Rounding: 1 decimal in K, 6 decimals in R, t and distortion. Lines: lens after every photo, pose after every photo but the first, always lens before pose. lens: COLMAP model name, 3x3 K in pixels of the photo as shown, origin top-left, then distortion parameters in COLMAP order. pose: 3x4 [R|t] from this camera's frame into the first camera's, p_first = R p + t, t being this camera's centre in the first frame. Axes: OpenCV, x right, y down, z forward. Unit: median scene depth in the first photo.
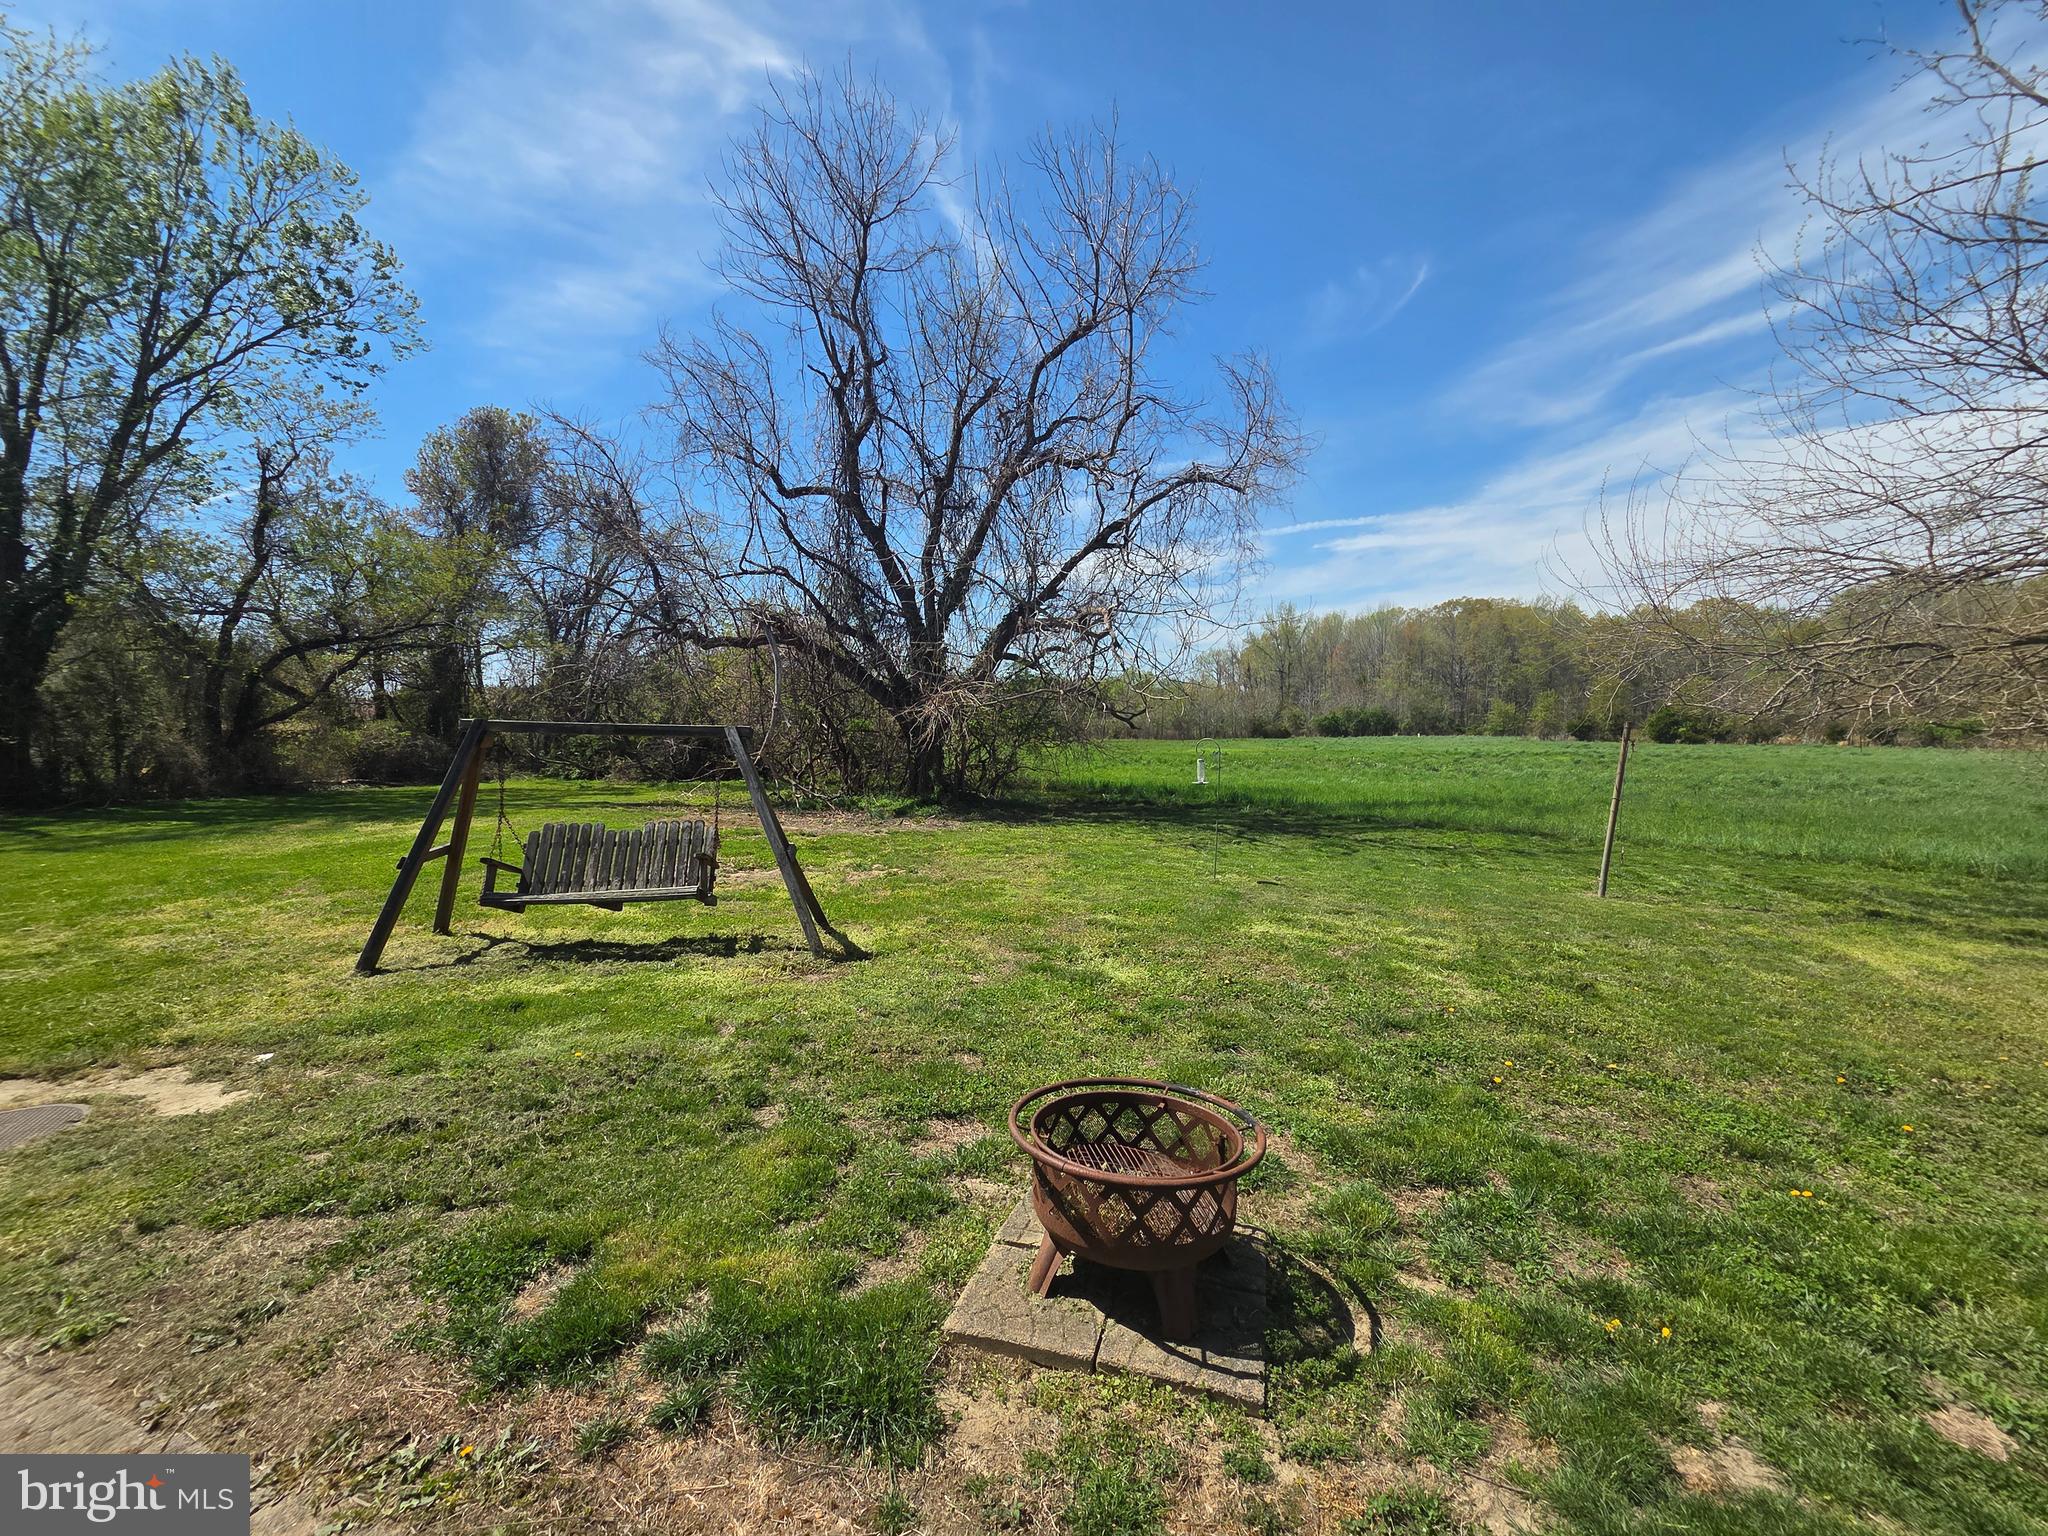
lens RADIAL K [[835.3, 0, 1024.5], [0, 835.3, 756.6], [0, 0, 1]] dist [0.002567, 0.000393]
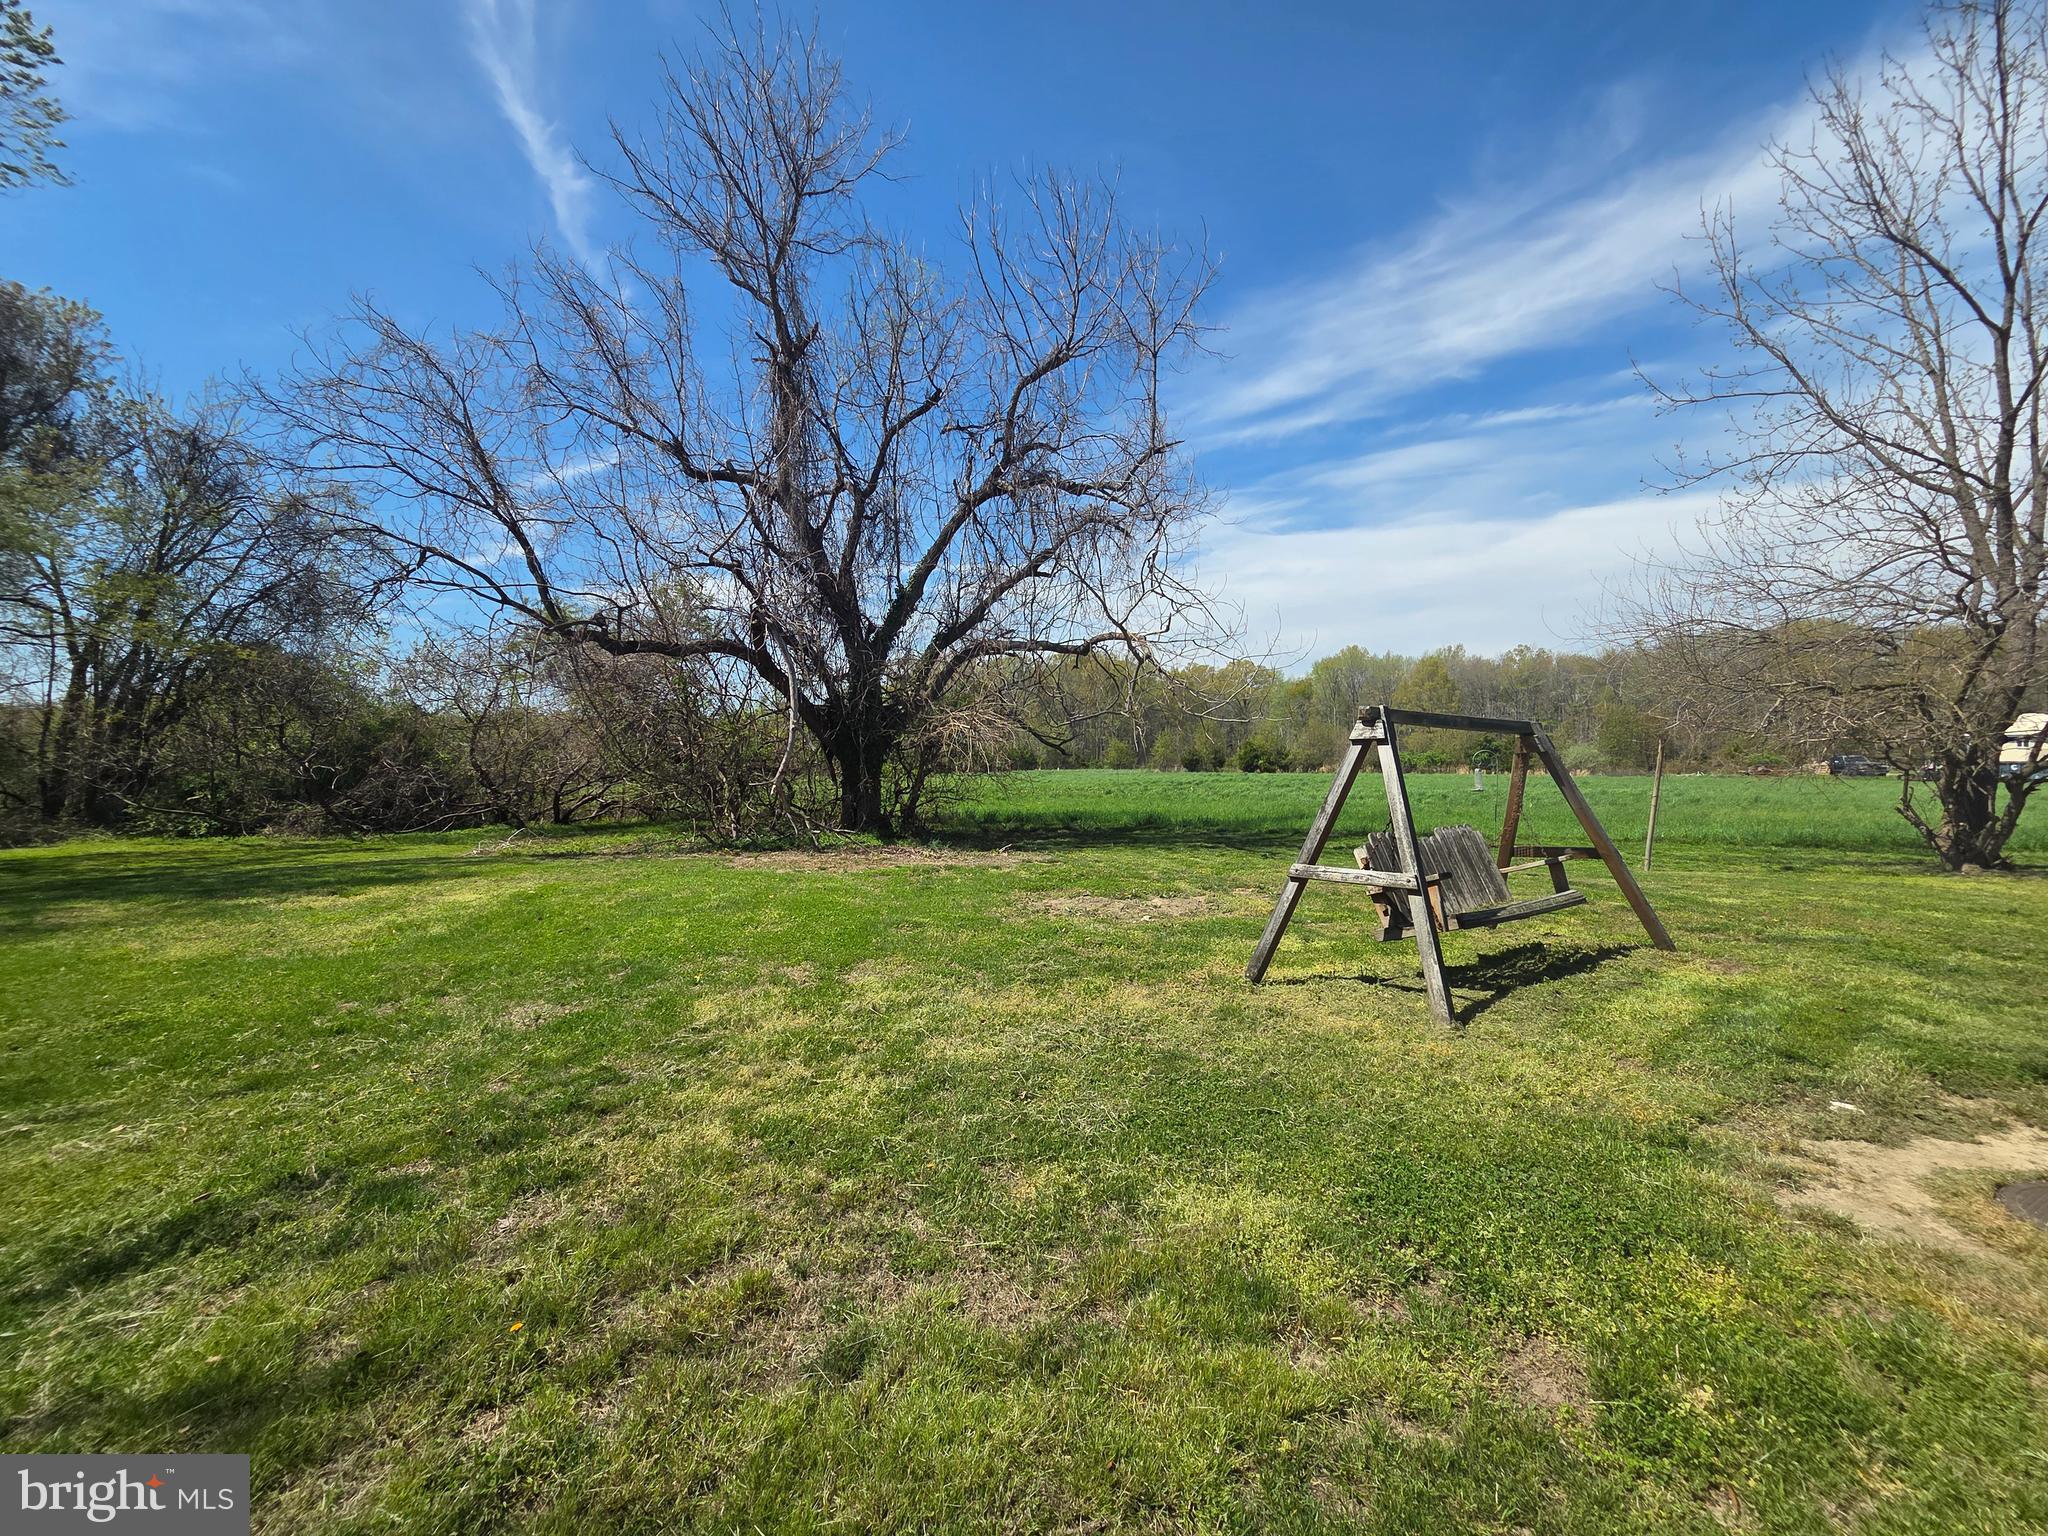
lens RADIAL K [[835.3, 0, 1024.5], [0, 835.3, 756.6], [0, 0, 1]] dist [0.002567, 0.000393]
pose [[0.895810, -0.003609, 0.444422, -0.329663], [0.023882, 0.998913, -0.040027, 0.007616], [-0.443794, 0.046470, 0.894923, 0.104594]]
